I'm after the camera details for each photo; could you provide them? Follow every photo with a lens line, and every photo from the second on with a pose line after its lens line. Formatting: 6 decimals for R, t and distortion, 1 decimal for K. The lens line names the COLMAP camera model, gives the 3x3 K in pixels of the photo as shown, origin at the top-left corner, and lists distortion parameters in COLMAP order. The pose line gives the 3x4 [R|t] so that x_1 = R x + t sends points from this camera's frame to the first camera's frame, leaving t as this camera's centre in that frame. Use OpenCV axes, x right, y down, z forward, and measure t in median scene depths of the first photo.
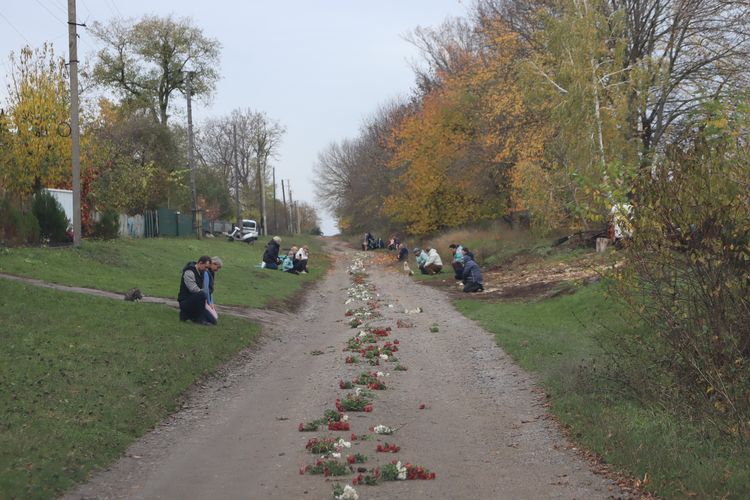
lens RADIAL K [[1903.7, 0, 374.9], [0, 1903.7, 249.9], [0, 0, 1]] dist [-0.049056, 0.000000]
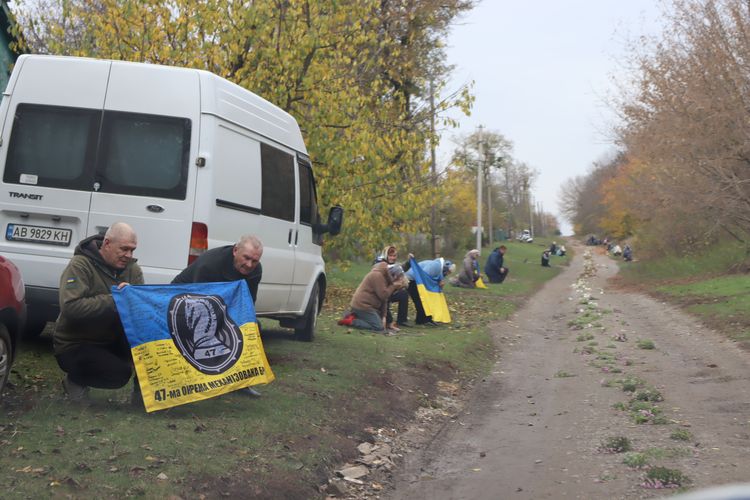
lens RADIAL K [[1429.0, 0, 373.9], [0, 1429.0, 250.2], [0, 0, 1]] dist [0.253659, 0.000000]
pose [[0.987753, -0.015600, -0.155247, 0.004165], [0.016129, 0.999868, 0.002147, -0.002125], [0.155193, -0.004624, 0.987873, -0.489272]]
